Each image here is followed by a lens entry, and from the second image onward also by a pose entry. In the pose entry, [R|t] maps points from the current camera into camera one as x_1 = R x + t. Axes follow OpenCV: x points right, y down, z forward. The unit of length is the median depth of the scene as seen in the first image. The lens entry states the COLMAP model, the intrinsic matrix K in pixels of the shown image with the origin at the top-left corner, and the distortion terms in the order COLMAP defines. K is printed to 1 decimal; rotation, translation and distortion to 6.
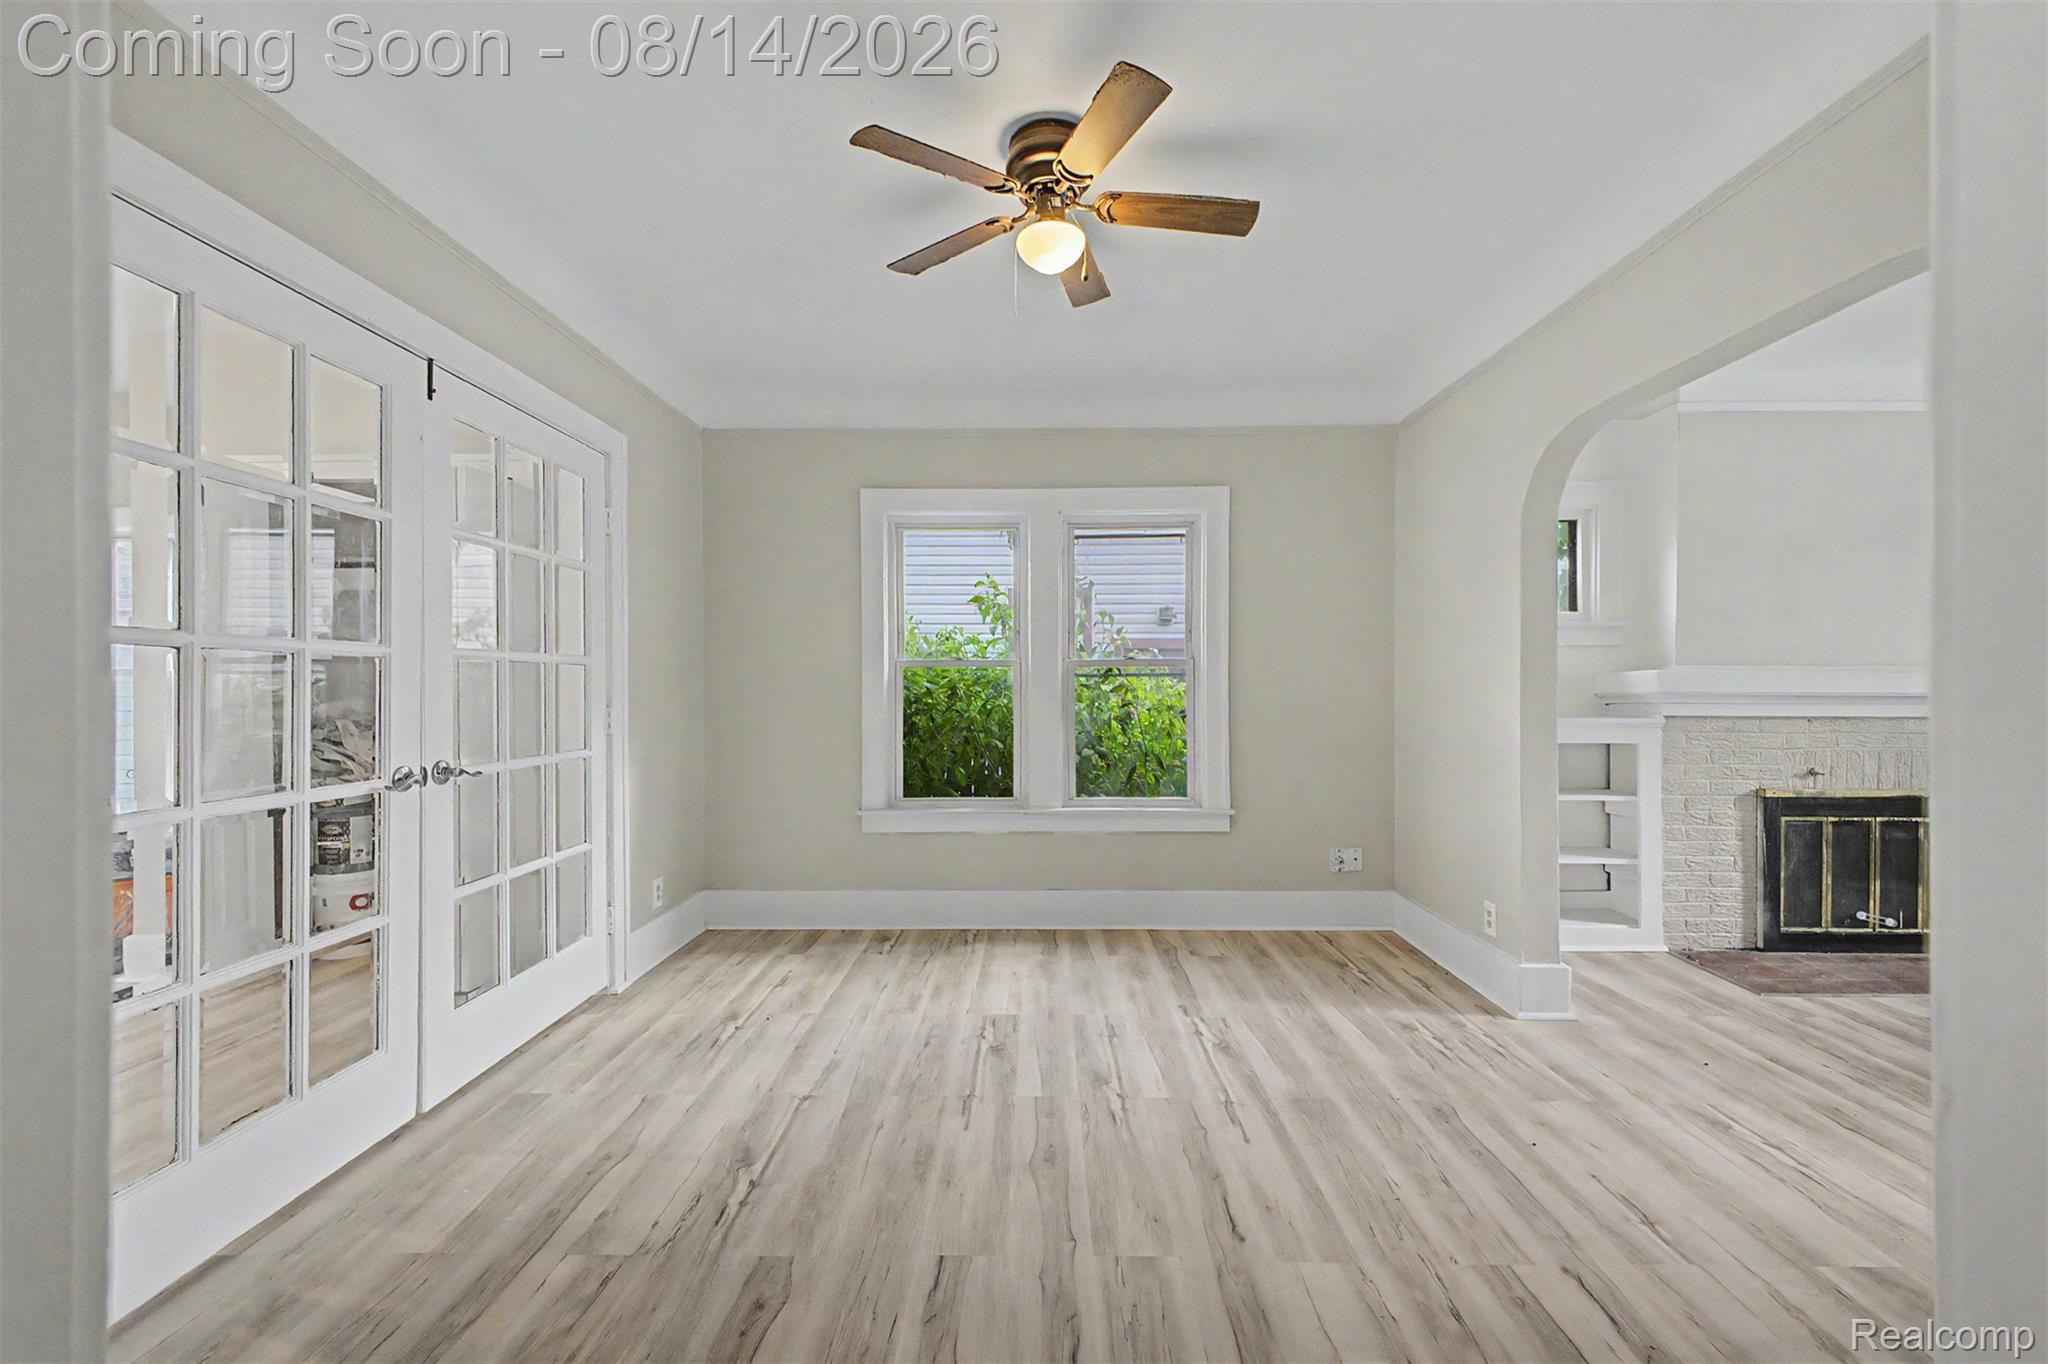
lens RADIAL K [[805.6, 0, 1037.9], [0, 805.6, 685.3], [0, 0, 1]] dist [0.010530, -0.001910]
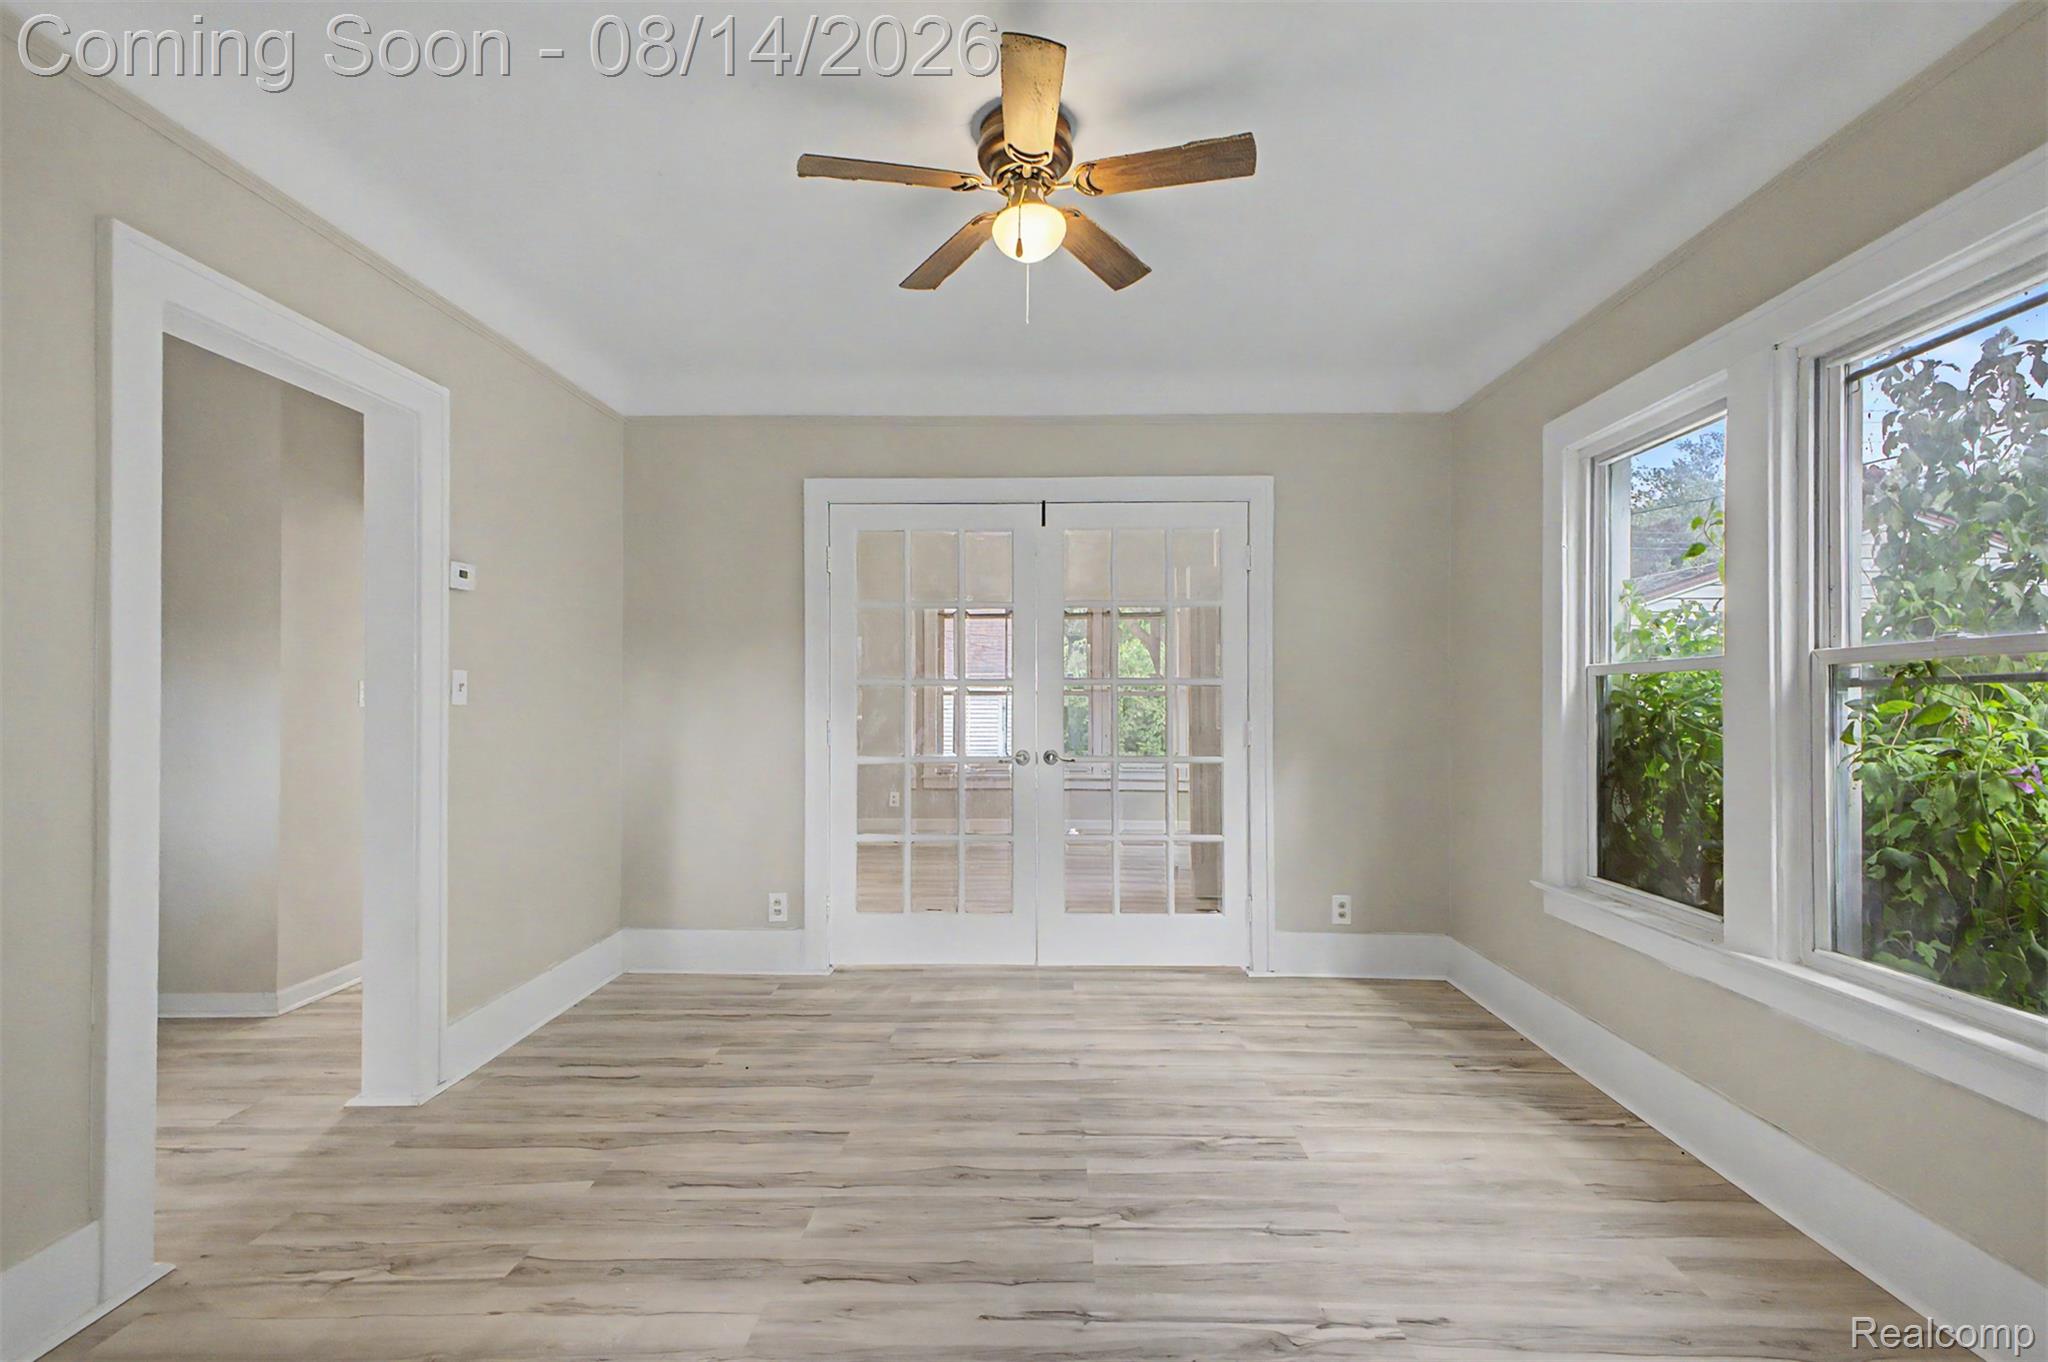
lens RADIAL K [[873.2, 0, 1026.0], [0, 873.2, 701.3], [0, 0, 1]] dist [0.000727, -0.002222]
pose [[-0.003451, 0.002987, -0.999990, 0.720055], [-0.000795, 0.999995, 0.002990, -0.007042], [0.999994, 0.000805, -0.003449, 0.708542]]
